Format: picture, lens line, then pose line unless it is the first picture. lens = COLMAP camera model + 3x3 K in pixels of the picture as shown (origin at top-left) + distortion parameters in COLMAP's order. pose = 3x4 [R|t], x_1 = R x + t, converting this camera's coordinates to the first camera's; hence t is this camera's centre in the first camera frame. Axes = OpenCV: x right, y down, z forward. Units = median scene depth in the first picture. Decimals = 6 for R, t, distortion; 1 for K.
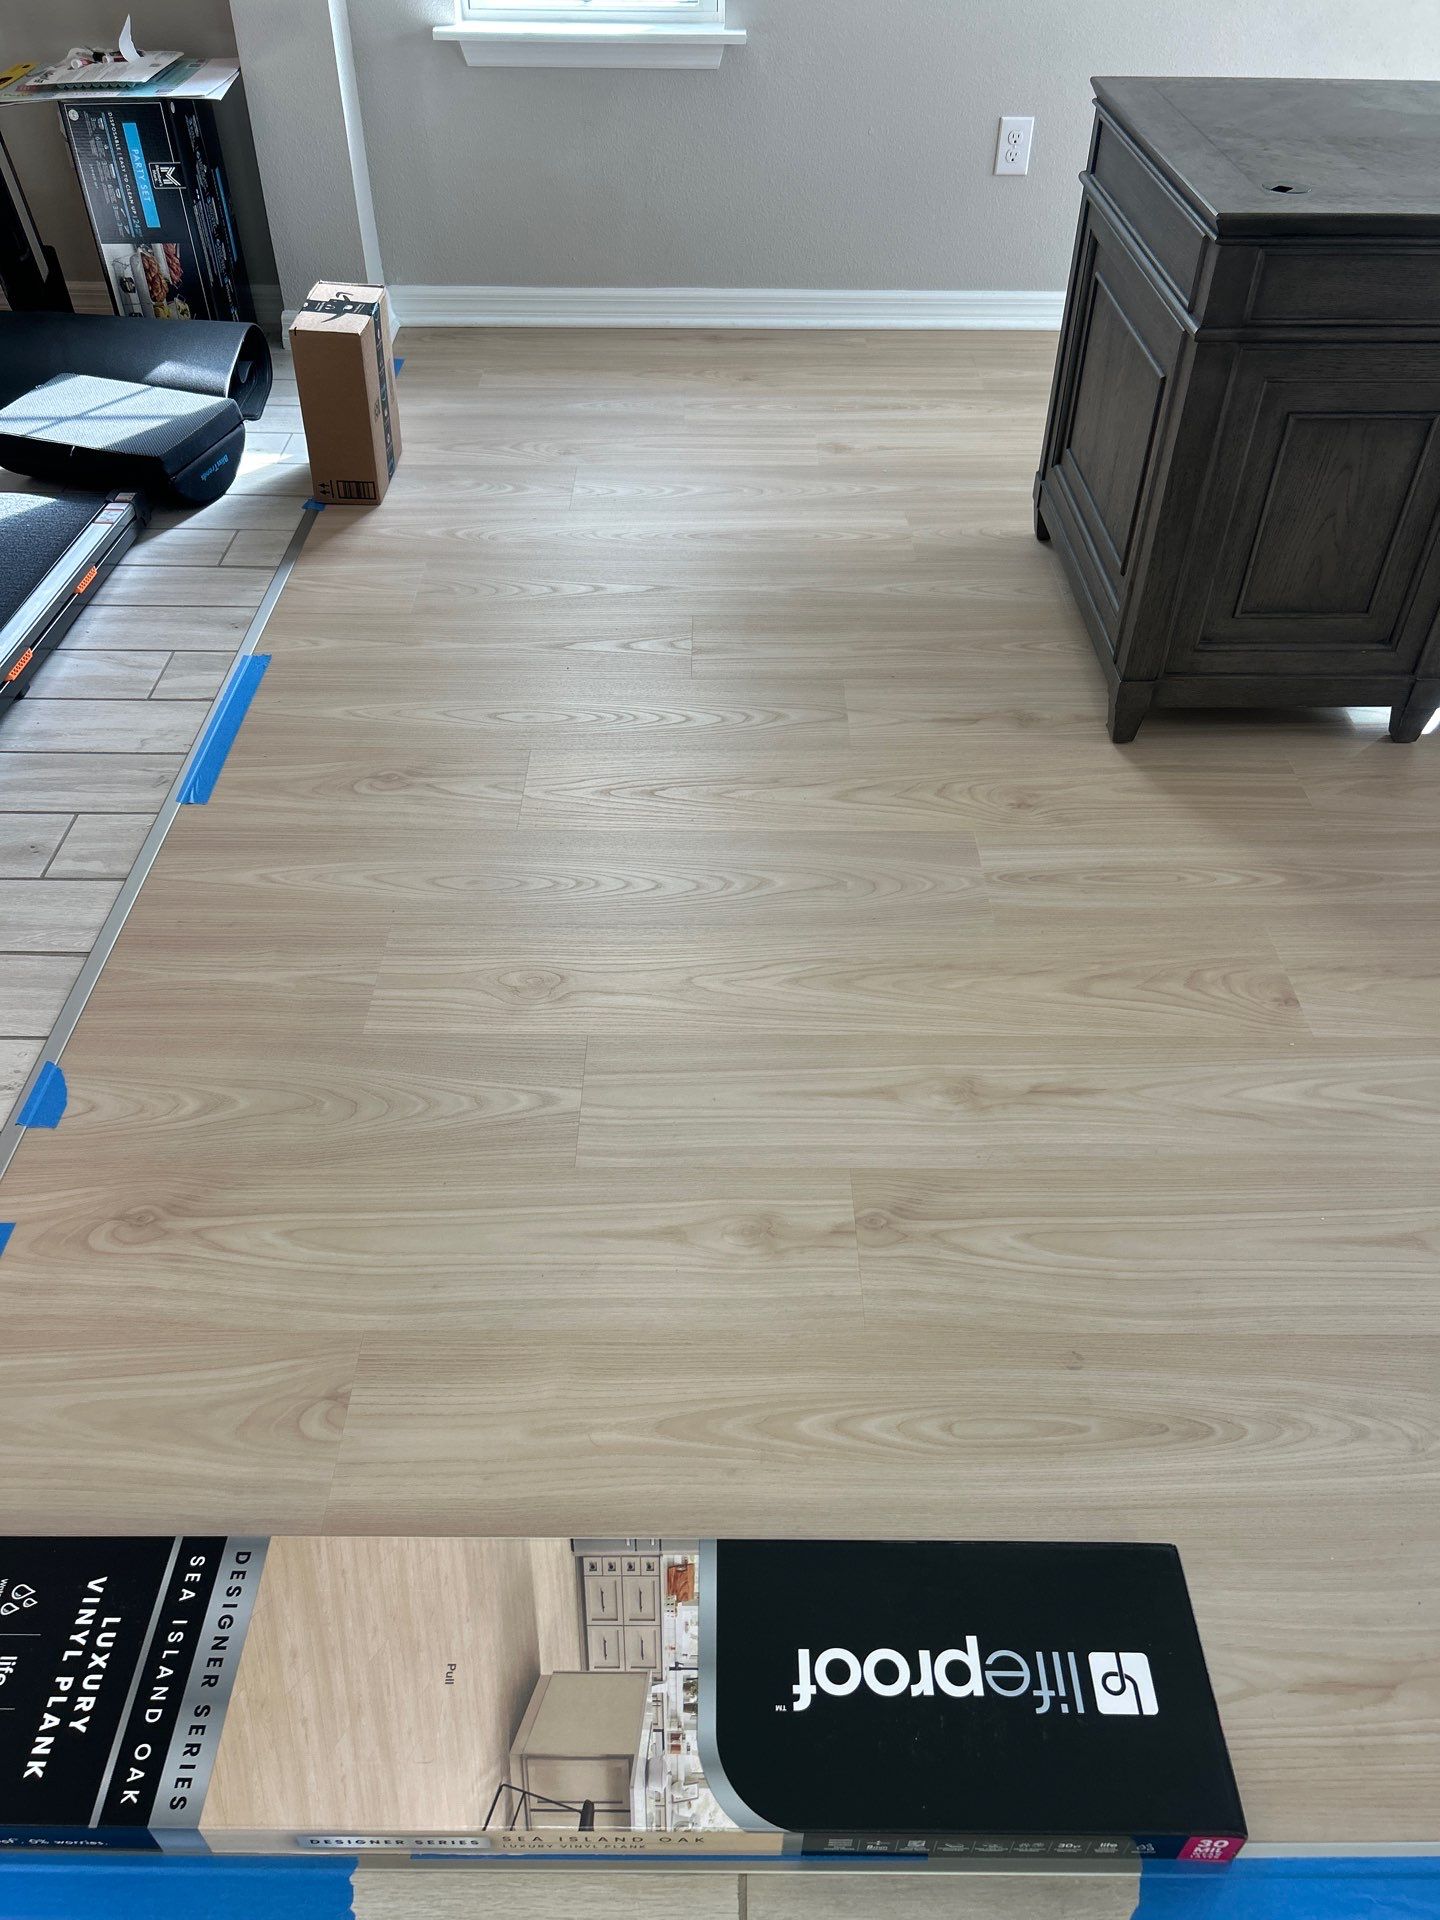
lens RADIAL K [[1469.8, 0, 720.0], [0, 1469.8, 960.0], [0, 0, 1]] dist [0.067113, -0.074799]
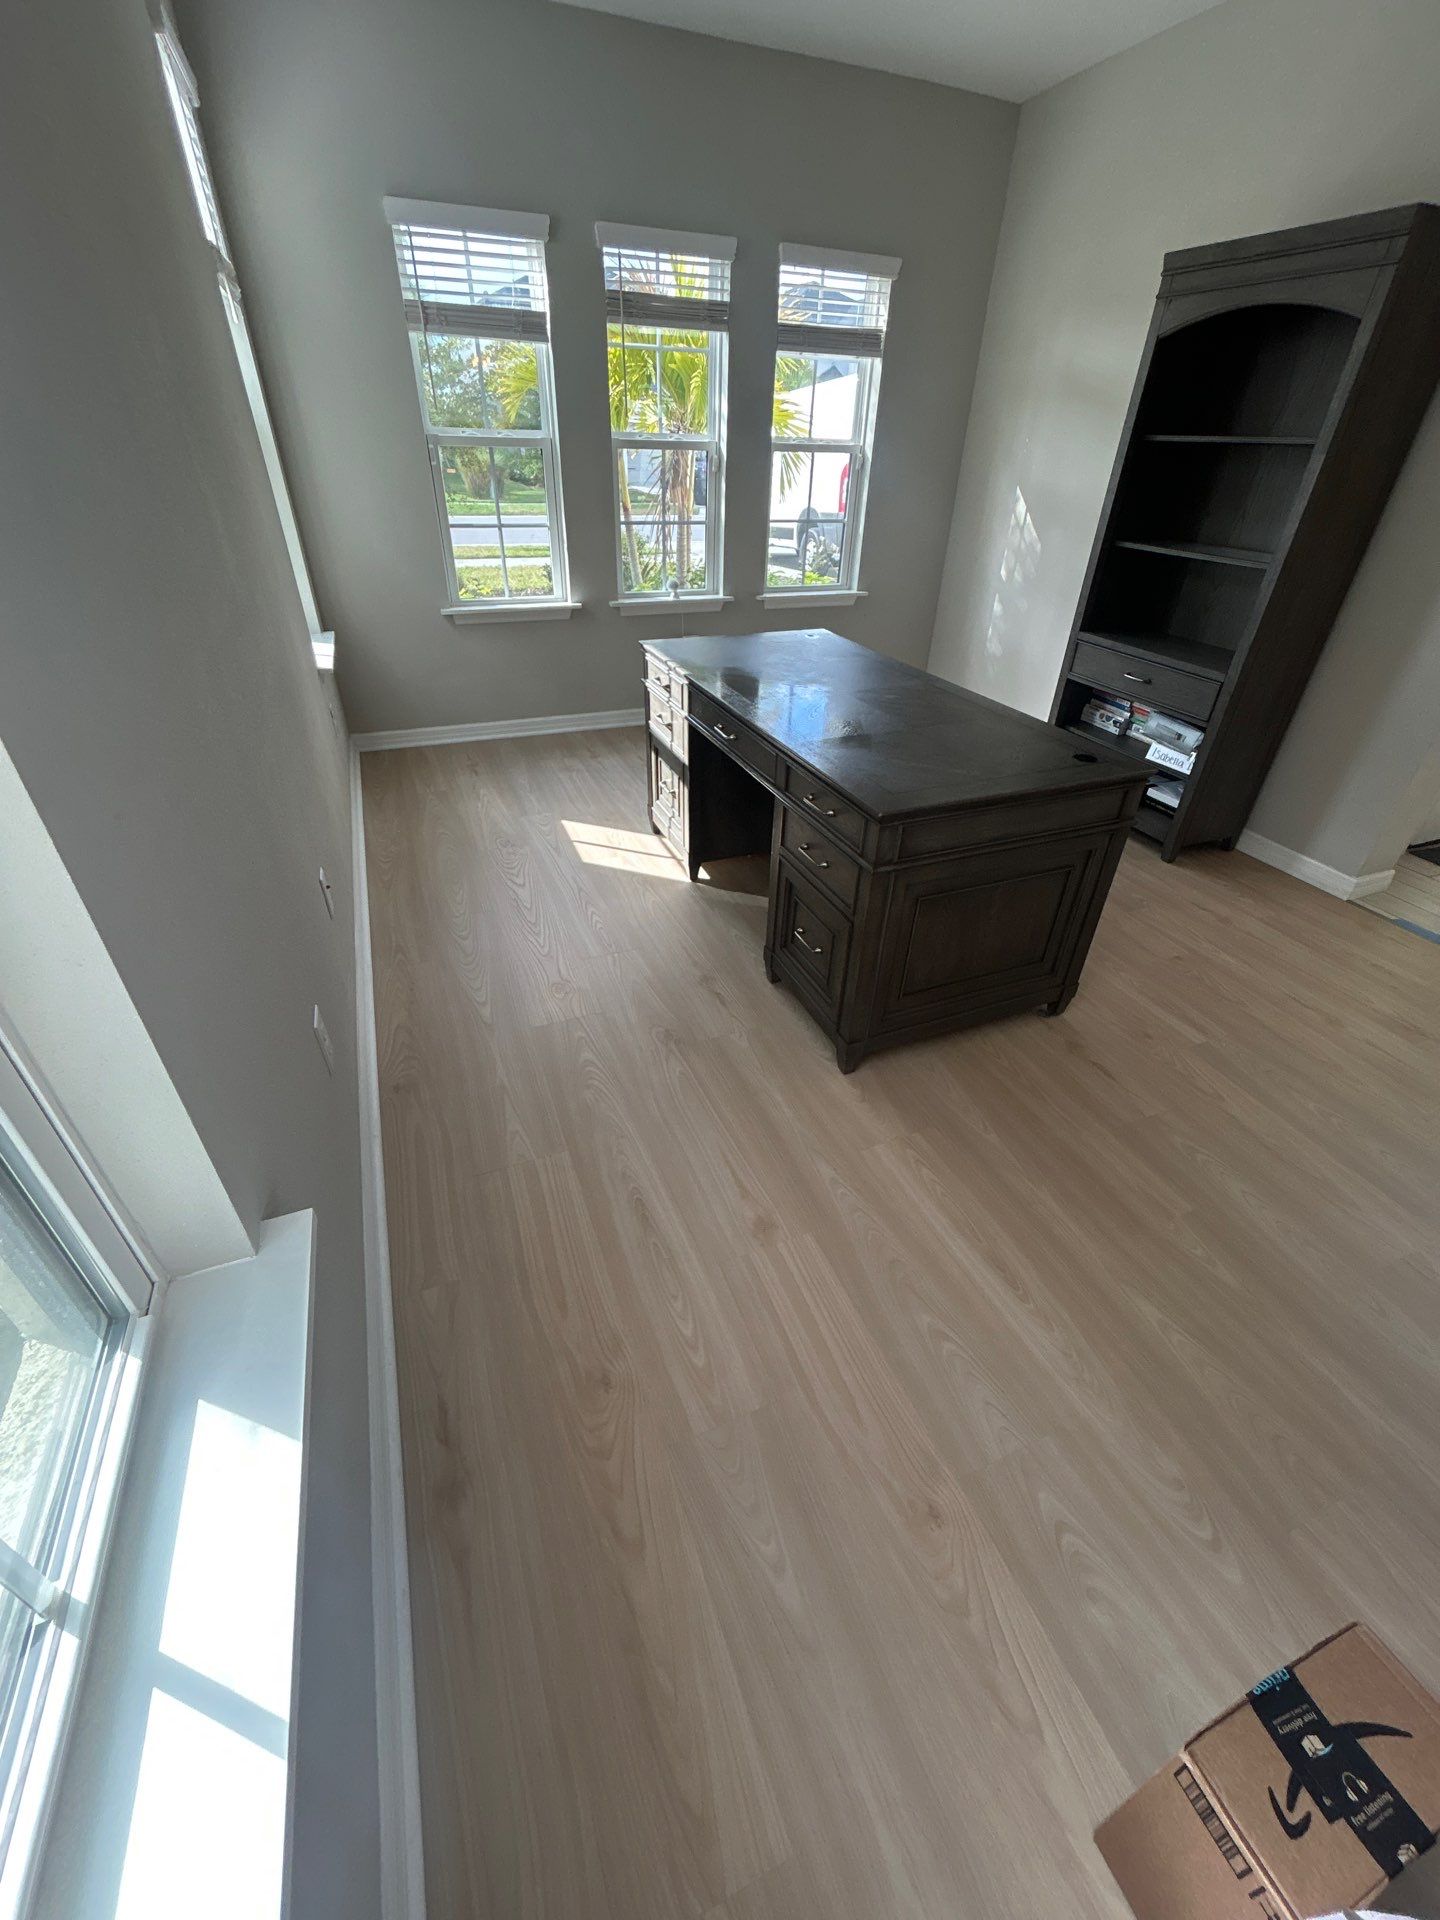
lens RADIAL K [[772.8, 0, 720.0], [0, 772.8, 960.0], [0, 0, 1]] dist [-0.001440, 0.000643]
pose [[-0.377690, -0.533316, 0.756918, -0.511523], [0.589010, 0.492361, 0.640818, -1.947670], [-0.714435, 0.687863, 0.128169, 2.065594]]
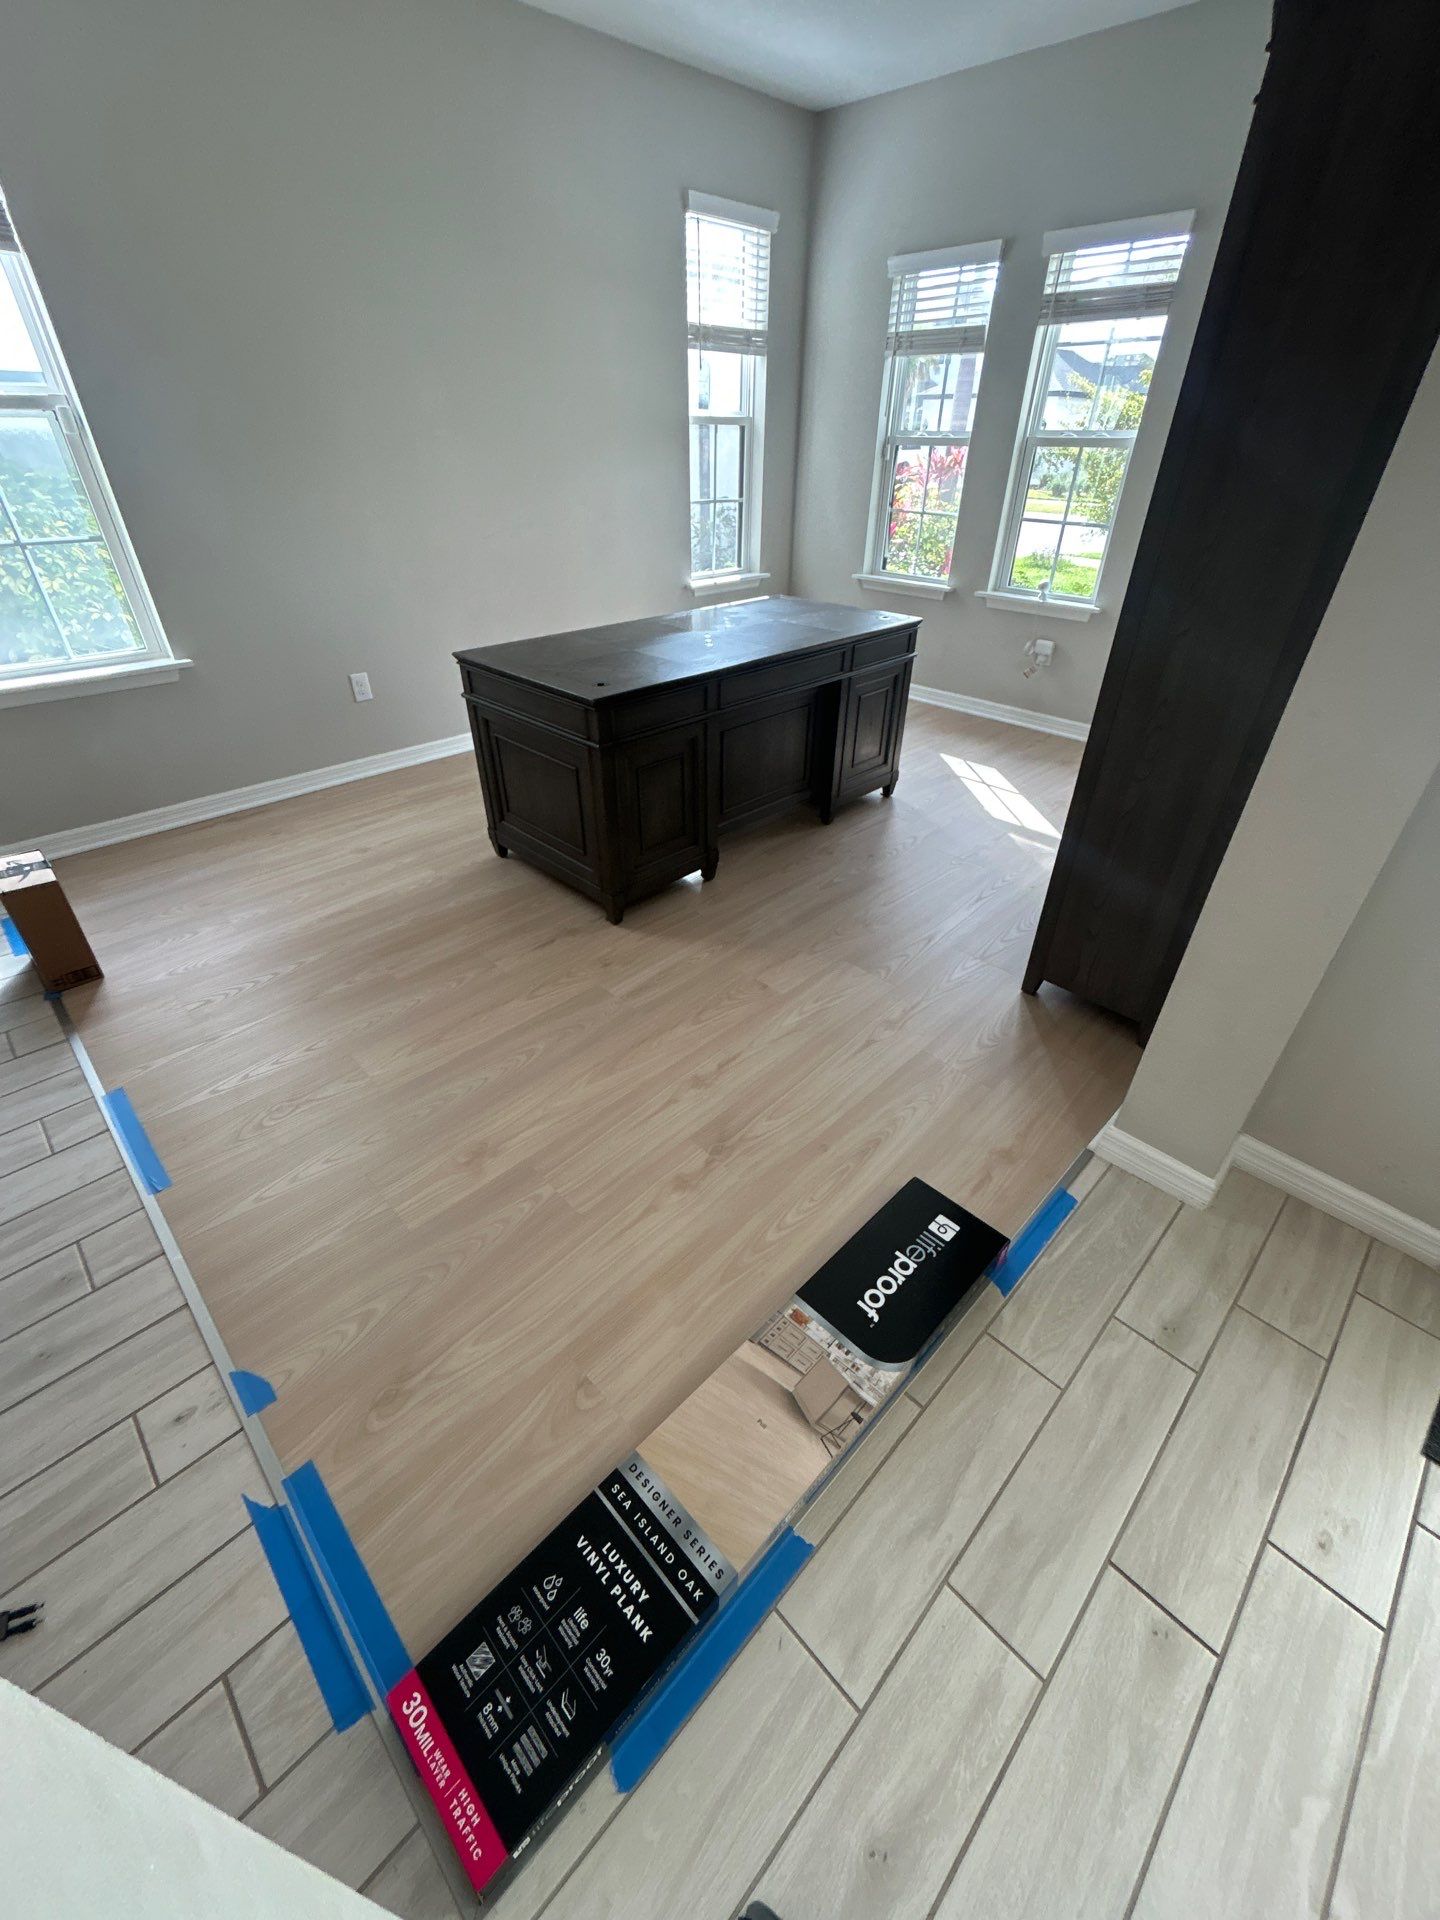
lens RADIAL K [[772.8, 0, 720.0], [0, 772.8, 960.0], [0, 0, 1]] dist [-0.001440, 0.000643]
pose [[0.709049, -0.400870, 0.580132, -0.546886], [0.464096, 0.884687, 0.044091, -0.145551], [-0.530910, 0.237974, 0.813328, 0.018786]]
